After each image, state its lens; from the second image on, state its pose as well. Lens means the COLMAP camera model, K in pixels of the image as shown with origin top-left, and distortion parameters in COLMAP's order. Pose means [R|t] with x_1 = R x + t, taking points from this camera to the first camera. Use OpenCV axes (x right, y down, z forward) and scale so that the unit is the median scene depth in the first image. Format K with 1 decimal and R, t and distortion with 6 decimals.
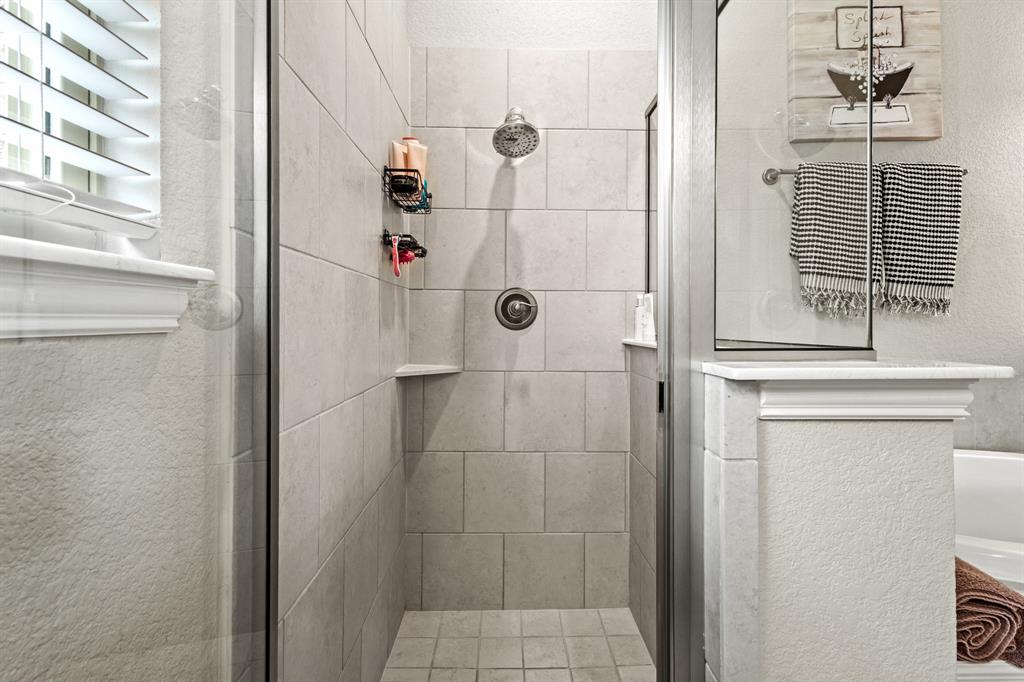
lens RADIAL K [[478.7, 0, 508.9], [0, 478.7, 337.7], [0, 0, 1]] dist [-0.013913, -0.000749]
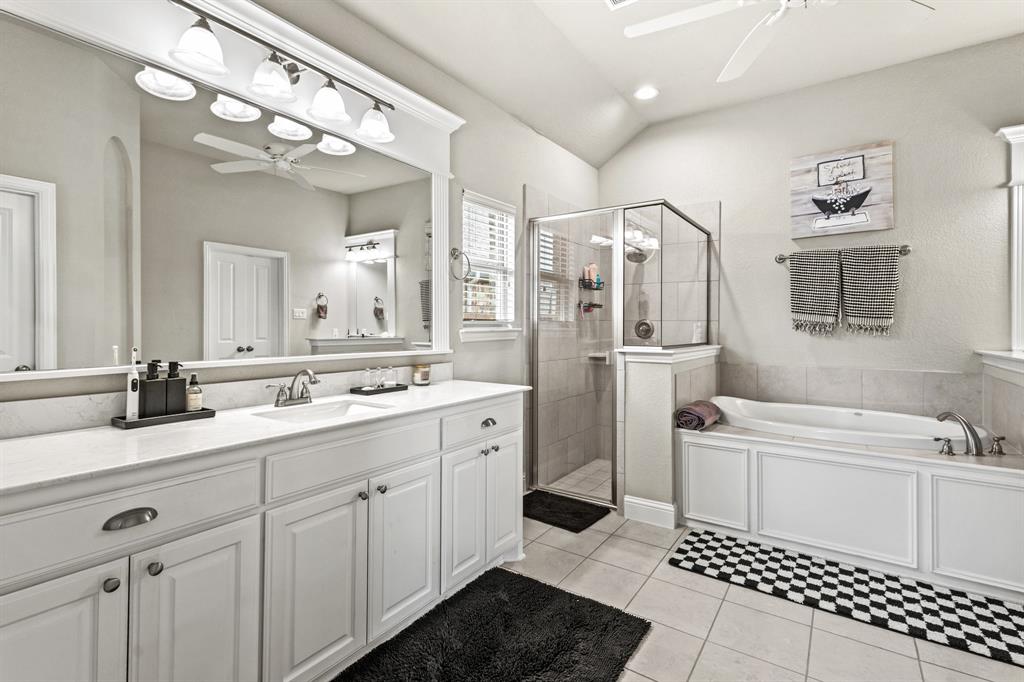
lens RADIAL K [[478.7, 0, 507.8], [0, 478.7, 340.1], [0, 0, 1]] dist [-0.013913, -0.000749]
pose [[0.823400, 0.017527, -0.567191, 0.755976], [-0.020545, 0.999788, 0.001069, -0.002707], [0.567089, 0.010773, 0.823586, -1.157323]]
